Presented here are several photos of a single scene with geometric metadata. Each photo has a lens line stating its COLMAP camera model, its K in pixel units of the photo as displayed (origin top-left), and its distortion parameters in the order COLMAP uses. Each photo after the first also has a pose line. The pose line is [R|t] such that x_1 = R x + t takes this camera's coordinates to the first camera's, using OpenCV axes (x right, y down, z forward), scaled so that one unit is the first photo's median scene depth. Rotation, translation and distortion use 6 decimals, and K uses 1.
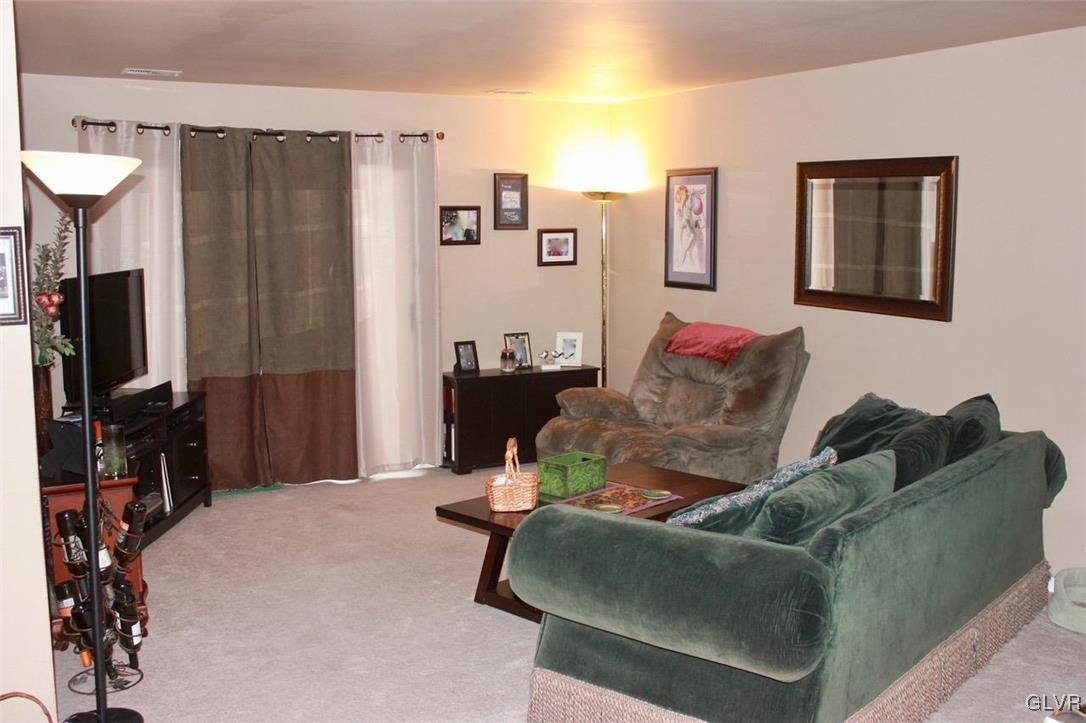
lens RADIAL K [[1074.6, 0, 550.2], [0, 1074.6, 350.4], [0, 0, 1]] dist [0.007199, 0.000000]
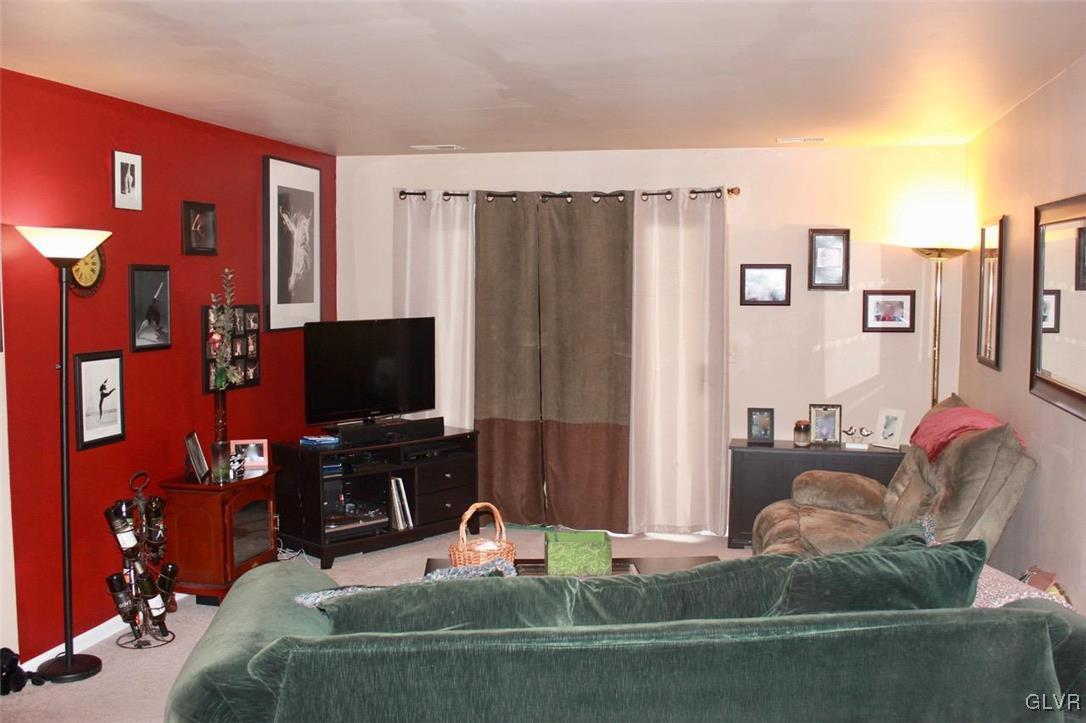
lens RADIAL K [[1074.6, 0, 548.3], [0, 1074.6, 371.9], [0, 0, 1]] dist [0.007199, 0.000000]
pose [[0.779810, 0.063775, -0.622759, 0.362638], [-0.087342, 0.996151, -0.007355, -0.017064], [0.619893, 0.060129, 0.782379, 0.153460]]
